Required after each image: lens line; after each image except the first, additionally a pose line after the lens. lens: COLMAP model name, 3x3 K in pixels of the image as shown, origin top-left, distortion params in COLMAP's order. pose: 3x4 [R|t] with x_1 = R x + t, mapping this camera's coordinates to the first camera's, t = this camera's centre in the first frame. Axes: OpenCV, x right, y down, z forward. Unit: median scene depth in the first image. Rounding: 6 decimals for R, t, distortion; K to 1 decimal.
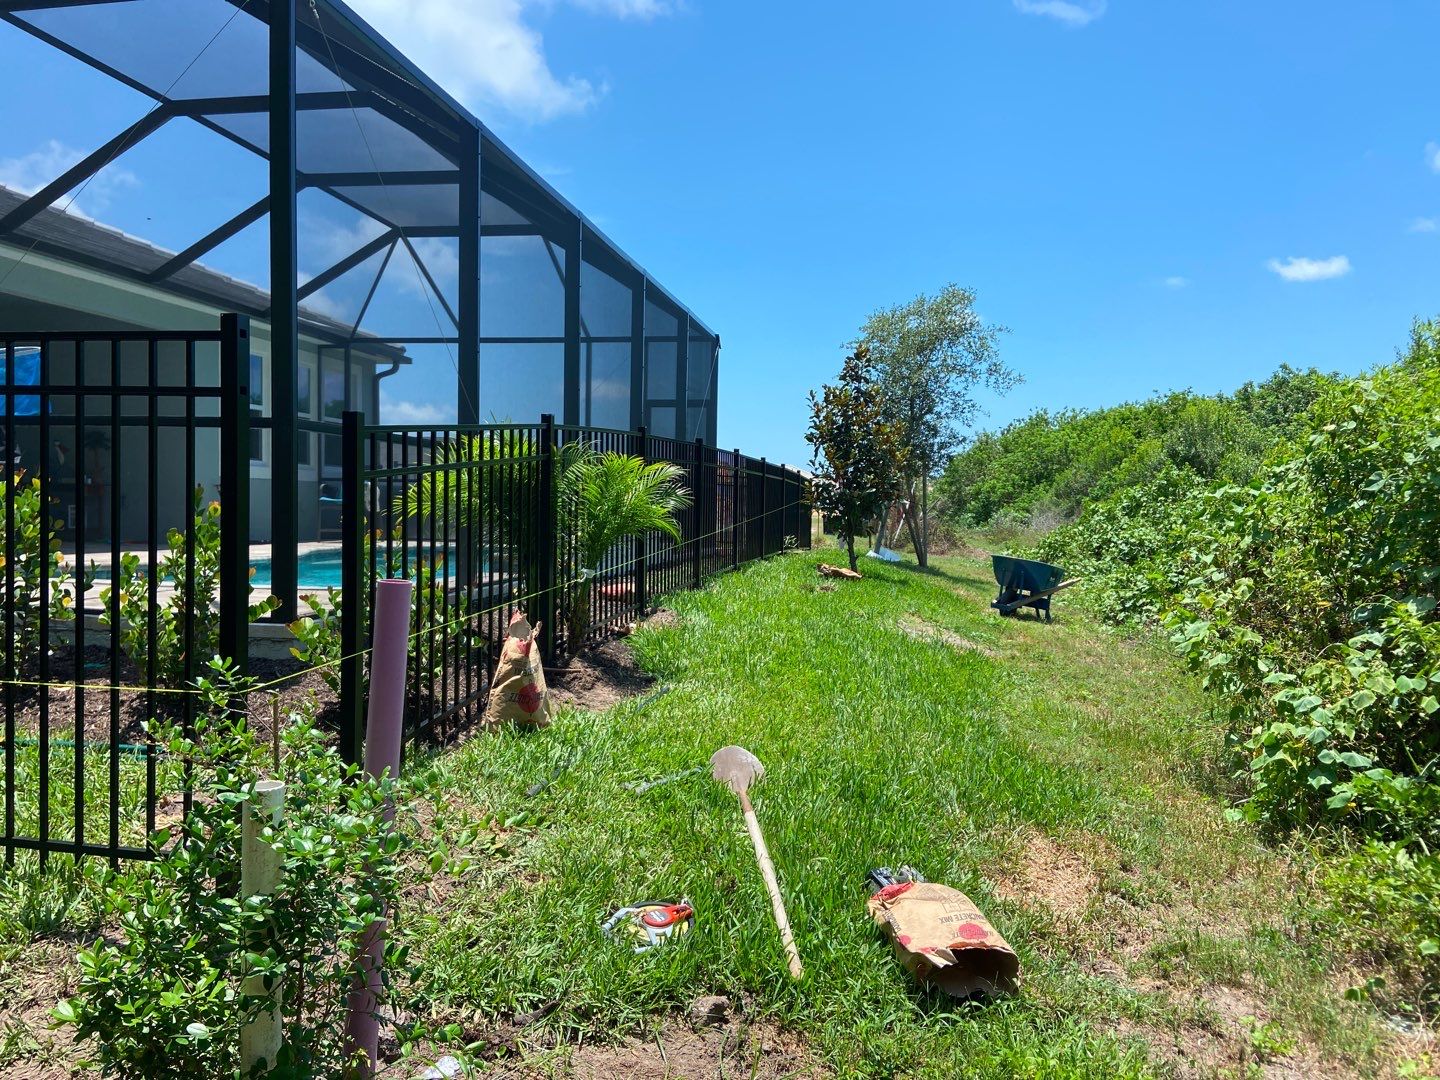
lens RADIAL K [[1119.9, 0, 739.1], [0, 1119.9, 564.5], [0, 0, 1]] dist [0.064615, -0.020512]
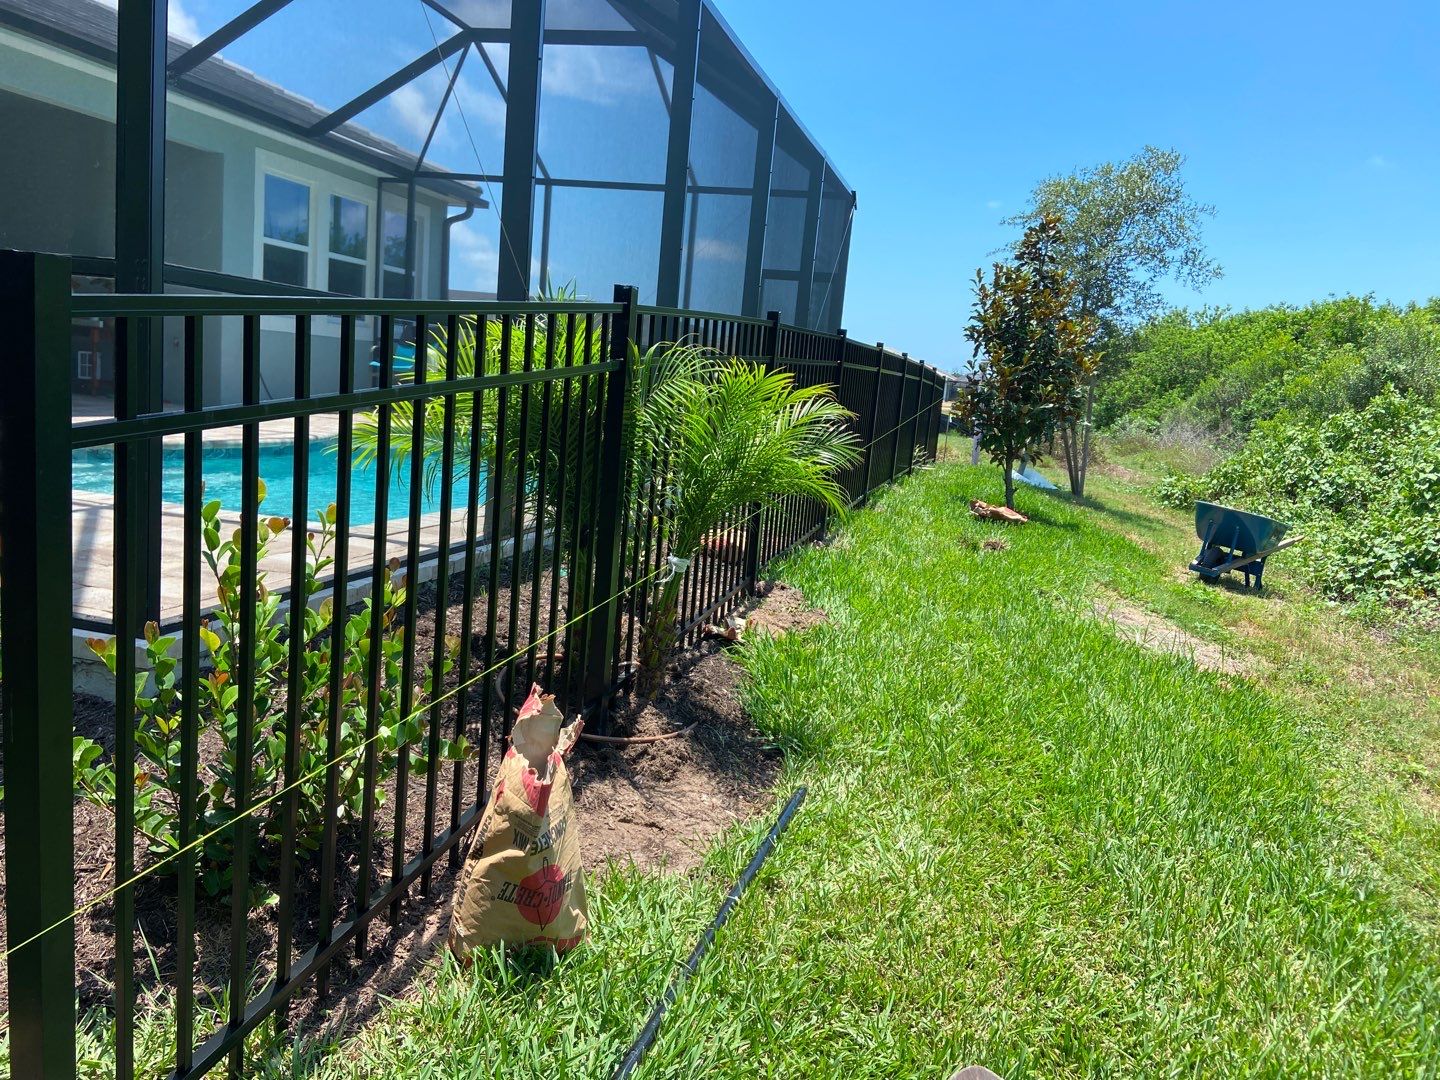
lens RADIAL K [[1092.7, 0, 733.3], [0, 1092.7, 538.5], [0, 0, 1]] dist [0.082509, -0.091127]
pose [[0.994039, 0.081965, -0.071896, -0.032988], [-0.074915, 0.992577, 0.095805, -0.031253], [0.079215, -0.089847, 0.992800, 0.216193]]
